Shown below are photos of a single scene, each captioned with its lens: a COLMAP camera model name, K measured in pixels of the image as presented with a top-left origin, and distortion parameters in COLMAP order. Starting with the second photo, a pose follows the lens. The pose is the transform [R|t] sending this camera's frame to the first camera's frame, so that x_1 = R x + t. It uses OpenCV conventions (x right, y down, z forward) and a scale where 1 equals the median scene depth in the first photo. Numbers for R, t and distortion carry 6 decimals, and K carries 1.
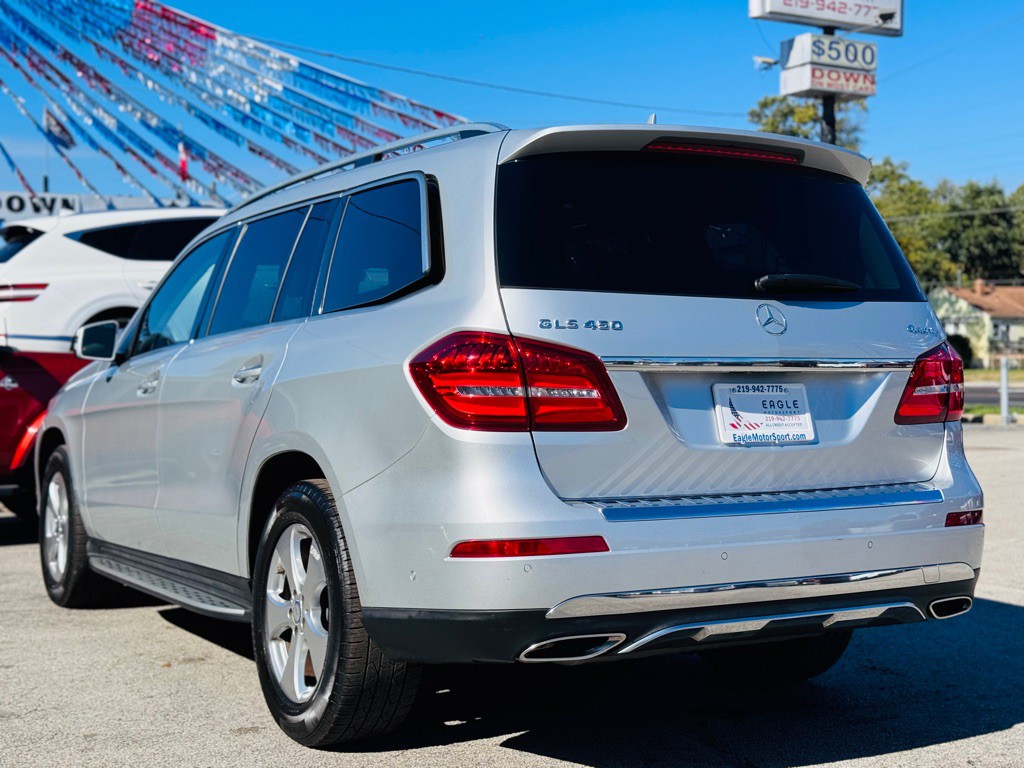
lens RADIAL K [[1463.8, 0, 547.7], [0, 1463.8, 357.1], [0, 0, 1]] dist [0.131569, 0.000000]
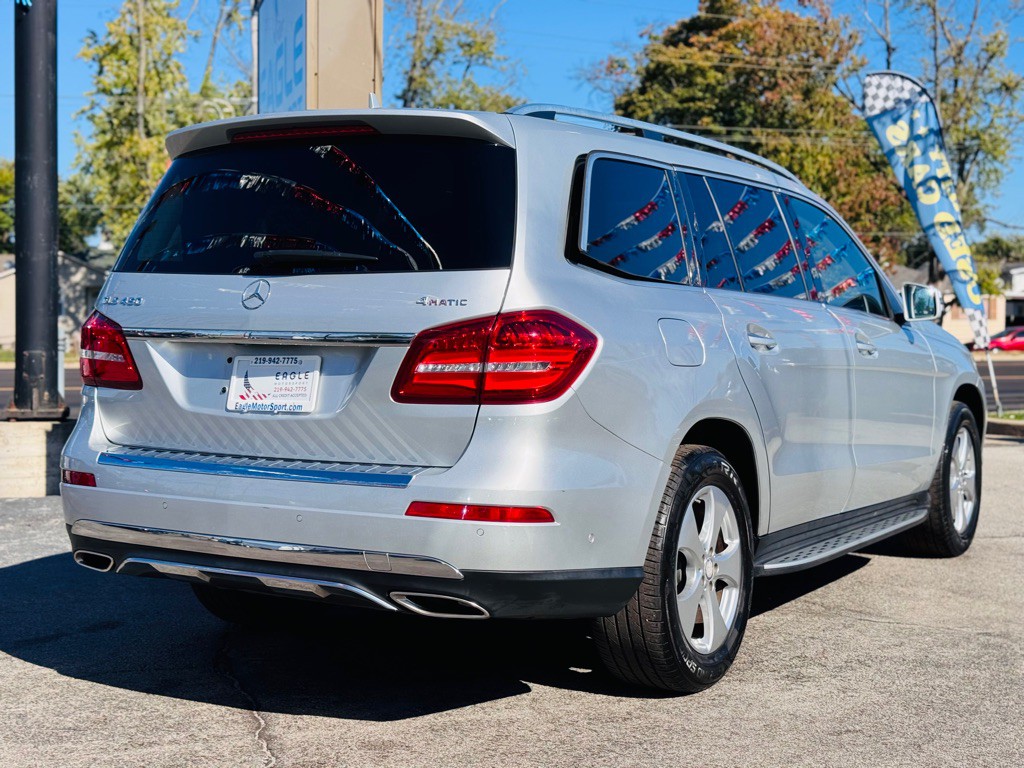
lens RADIAL K [[1606.3, 0, 512.3], [0, 1606.3, 385.3], [0, 0, 1]] dist [-0.072557, 0.000000]
pose [[0.471672, 0.041359, -0.880804, 1.083747], [-0.006393, 0.999034, 0.043487, -0.009949], [0.881751, -0.014880, 0.471480, 0.538744]]
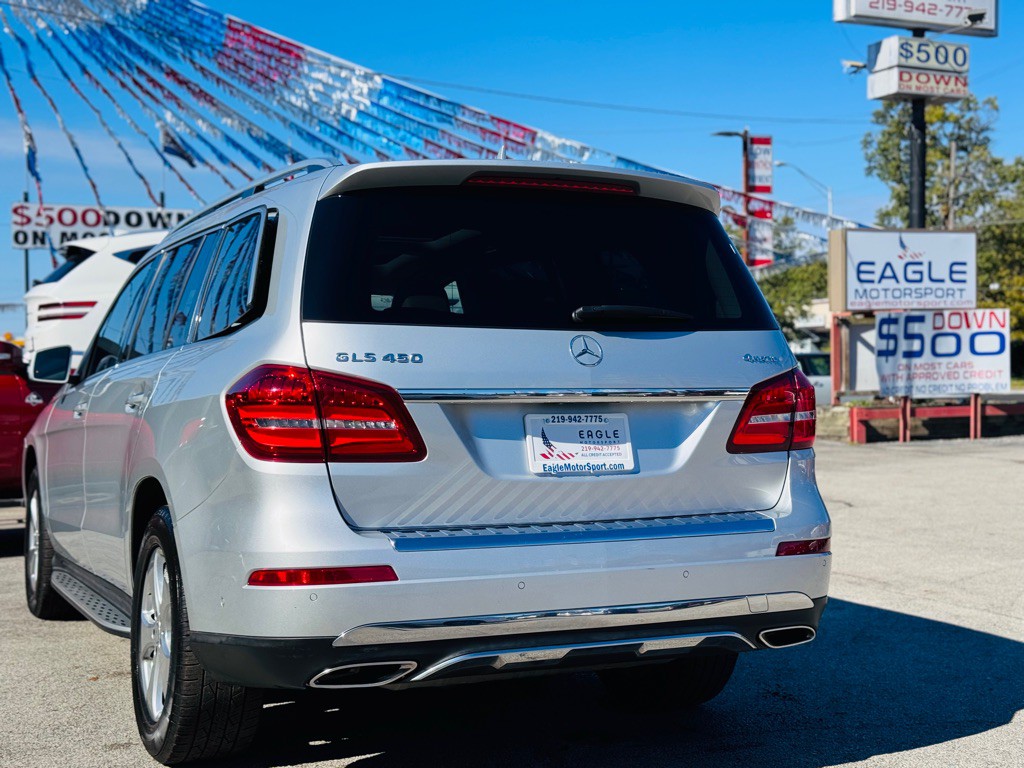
lens RADIAL K [[1463.8, 0, 532.8], [0, 1463.8, 356.7], [0, 0, 1]] dist [0.131569, 0.000000]
pose [[0.995236, -0.002100, -0.097477, 0.185681], [0.001683, 0.999989, -0.004358, -0.014843], [0.097485, 0.004173, 0.995228, -0.006962]]
